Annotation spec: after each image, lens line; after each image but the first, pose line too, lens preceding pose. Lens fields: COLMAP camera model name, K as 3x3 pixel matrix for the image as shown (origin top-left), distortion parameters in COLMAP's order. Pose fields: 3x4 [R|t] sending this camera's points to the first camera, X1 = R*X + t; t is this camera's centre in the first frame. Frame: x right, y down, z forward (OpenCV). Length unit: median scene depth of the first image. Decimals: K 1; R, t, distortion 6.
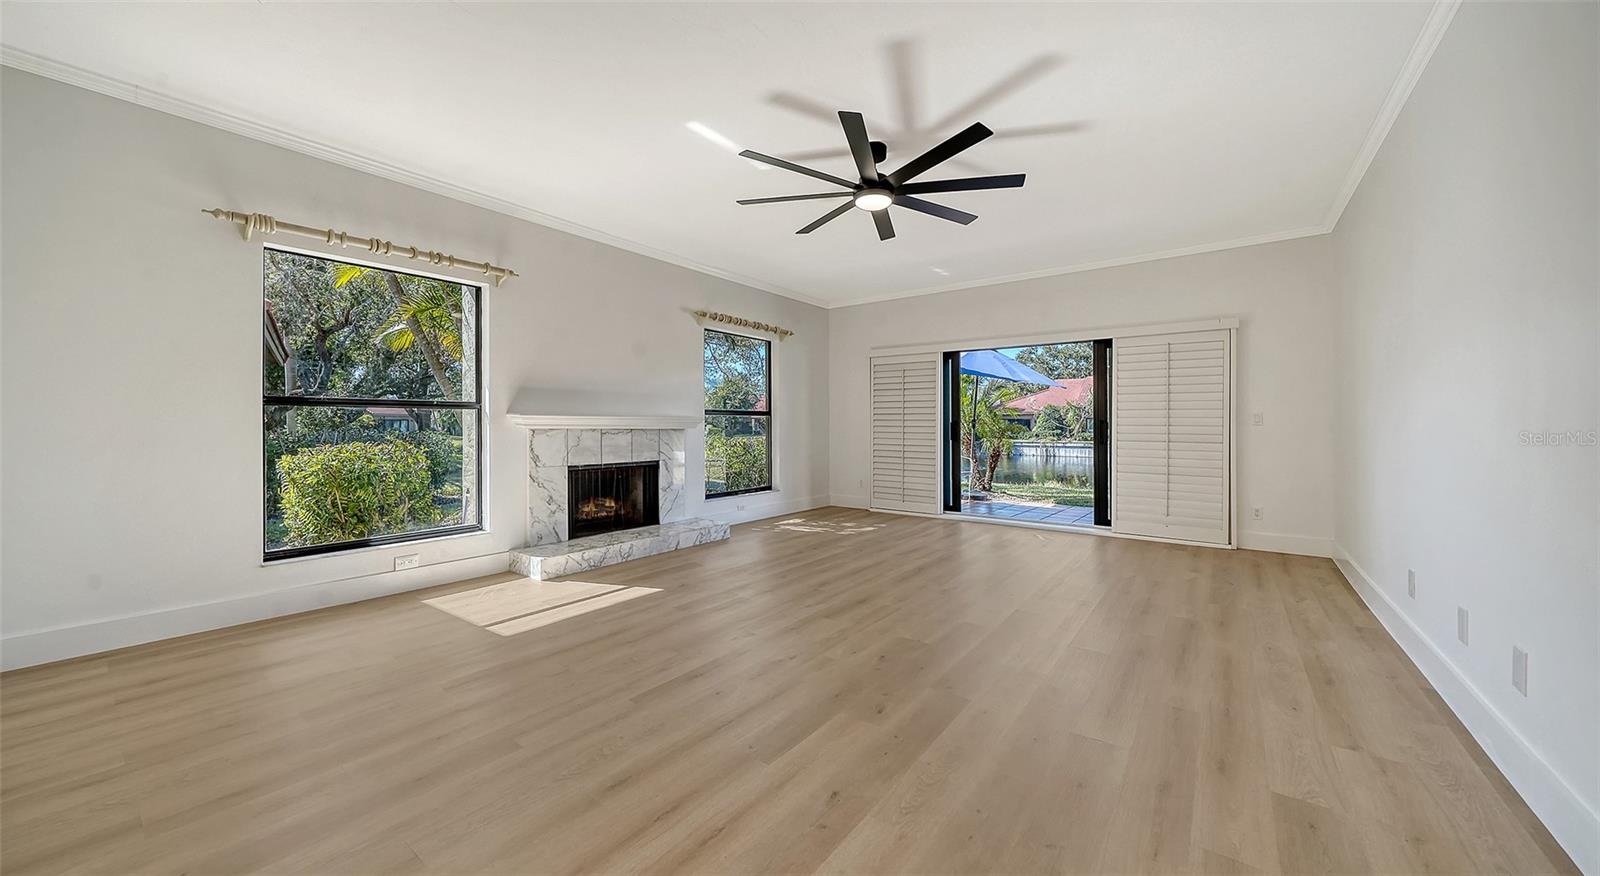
lens RADIAL K [[555.1, 0, 814.7], [0, 555.1, 428.1], [0, 0, 1]] dist [0.001020, 0.000126]
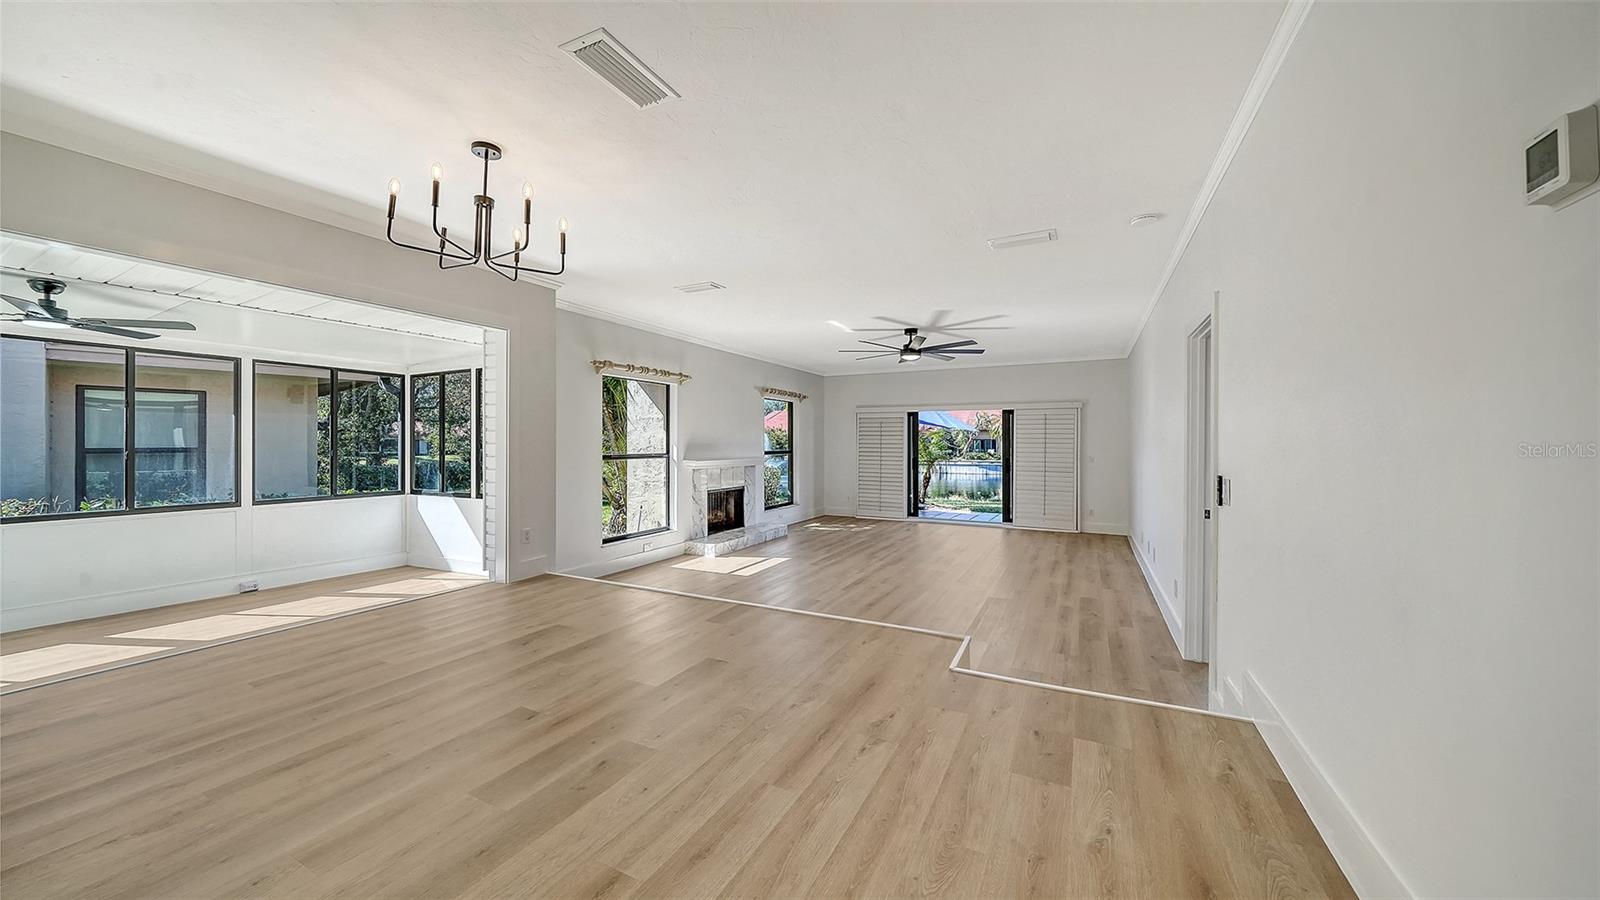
lens RADIAL K [[554.2, 0, 795.7], [0, 554.2, 448.5], [0, 0, 1]] dist [0.000099, 0.000001]
pose [[0.988399, -0.001203, 0.151873, -0.409774], [0.000304, 0.999982, 0.005942, -0.061557], [-0.151877, -0.005827, 0.988382, -0.612163]]
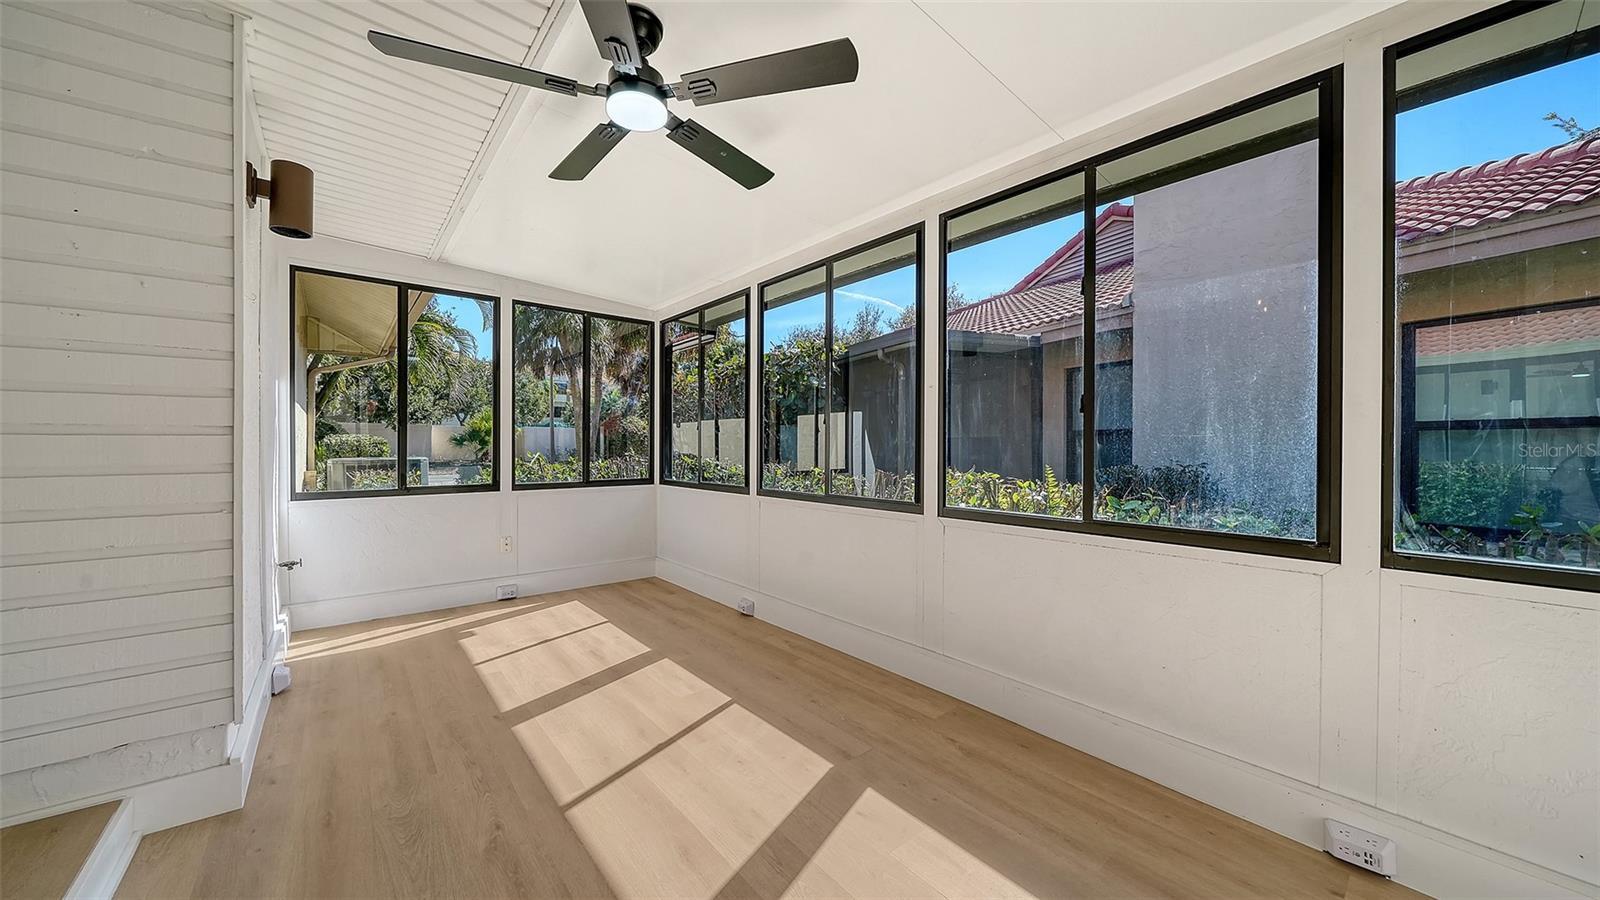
lens RADIAL K [[551.5, 0, 797.3], [0, 551.5, 446.0], [0, 0, 1]] dist [-0.001413, -0.000139]
pose [[-0.229081, 0.000404, -0.973407, -0.950912], [-0.001591, 0.999998, 0.000790, -0.007479], [0.973406, 0.001730, -0.229080, 0.425613]]
